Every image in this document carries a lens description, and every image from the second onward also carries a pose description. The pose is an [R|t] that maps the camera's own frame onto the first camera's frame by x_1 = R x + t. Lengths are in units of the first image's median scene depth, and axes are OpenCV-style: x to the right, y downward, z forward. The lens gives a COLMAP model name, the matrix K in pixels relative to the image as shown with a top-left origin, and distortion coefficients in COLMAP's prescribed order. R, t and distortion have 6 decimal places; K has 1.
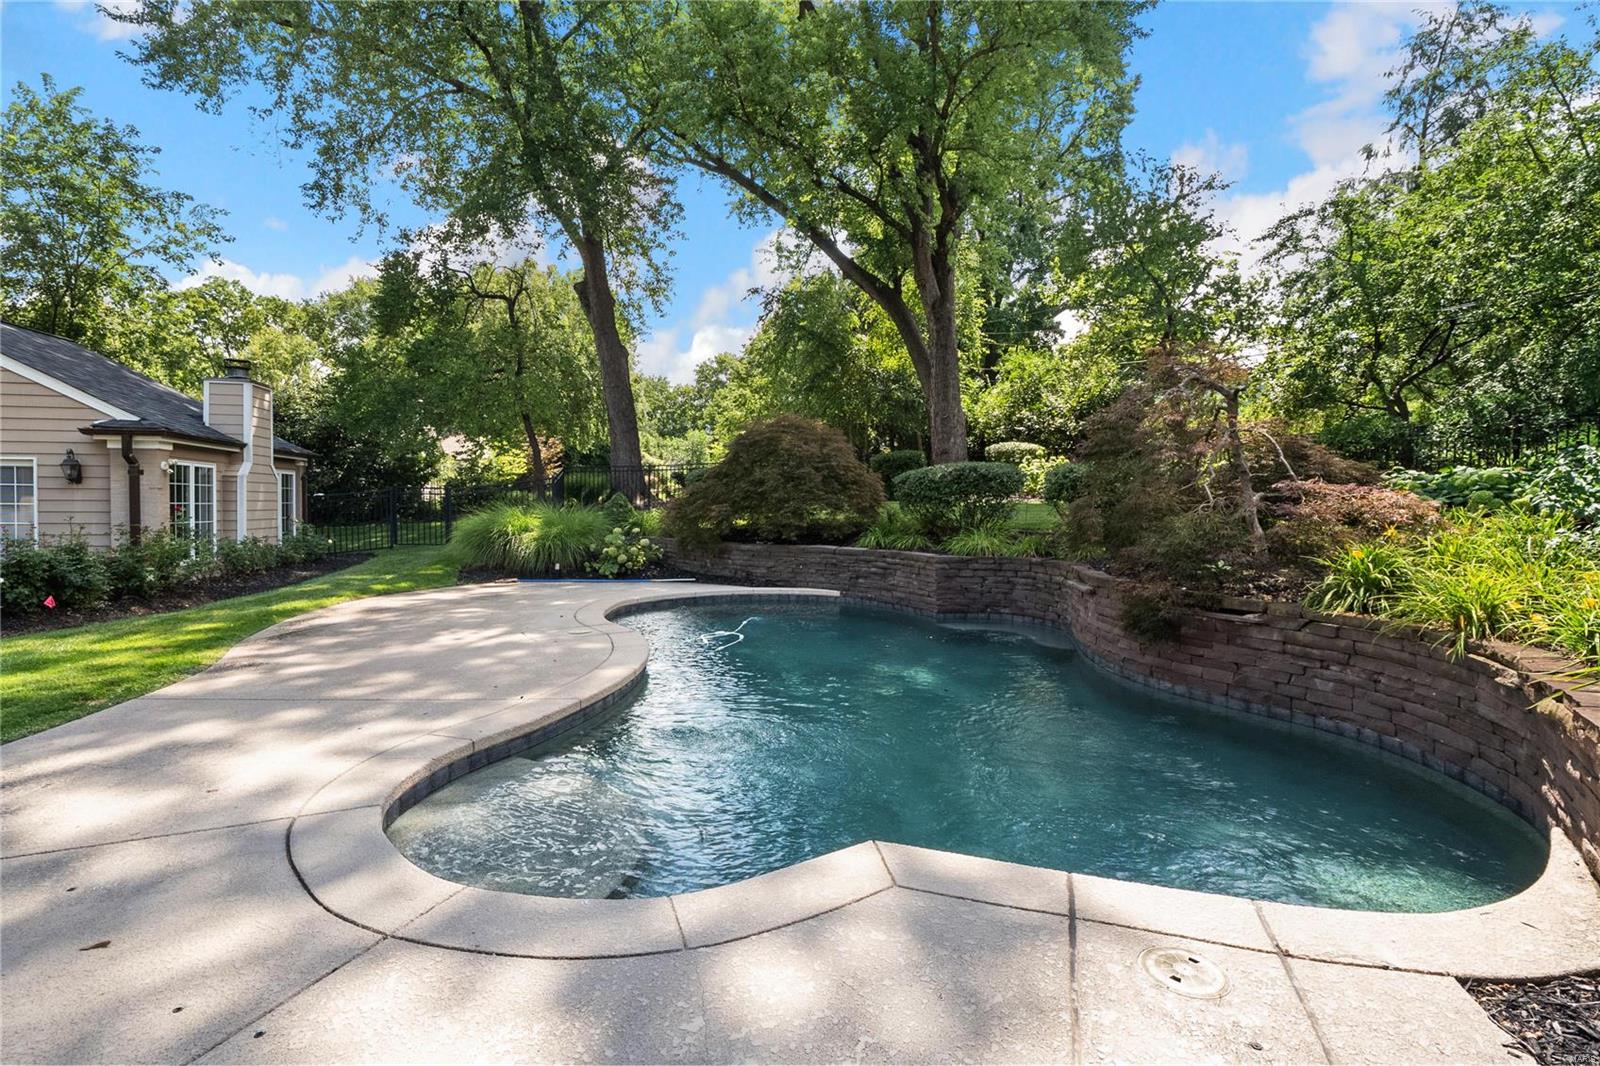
lens RADIAL K [[755.9, 0, 799.1], [0, 755.9, 509.2], [0, 0, 1]] dist [-0.014660, 0.000176]
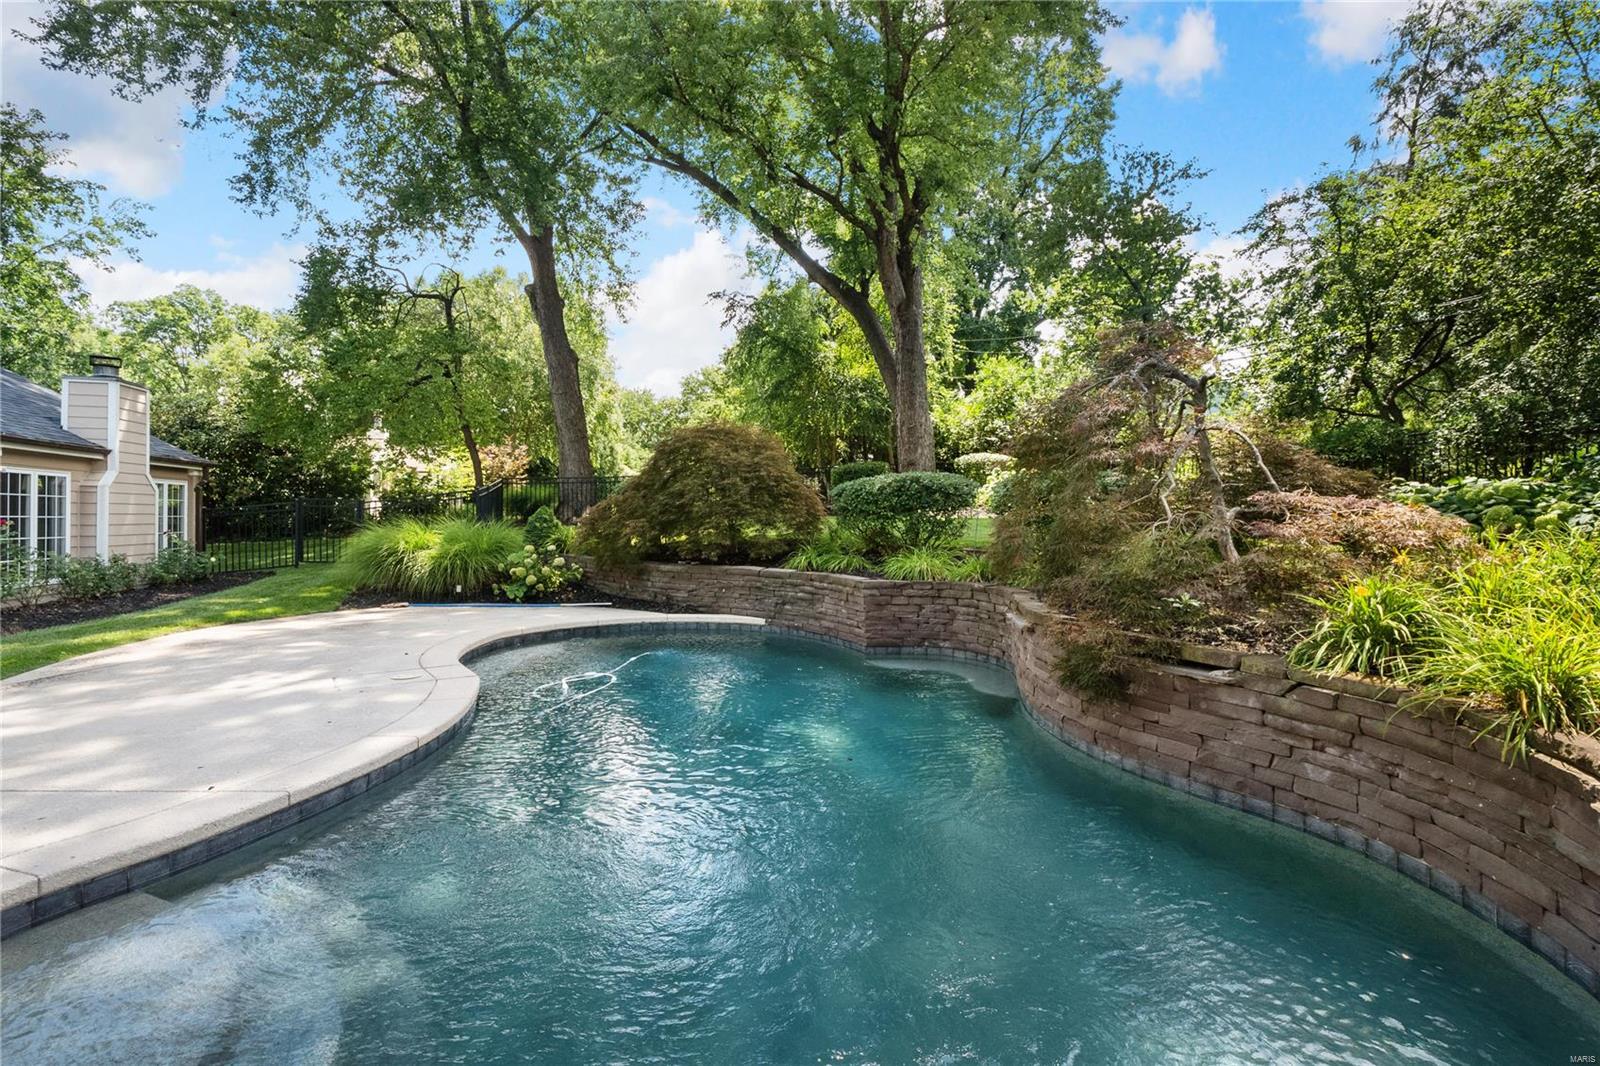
lens RADIAL K [[755.9, 0, 799.1], [0, 755.9, 509.2], [0, 0, 1]] dist [-0.014660, 0.000176]
pose [[0.999935, 0.002302, 0.011185, 0.066425], [-0.002097, 0.999830, -0.018340, -0.002022], [-0.011226, 0.018315, 0.999769, 0.096778]]
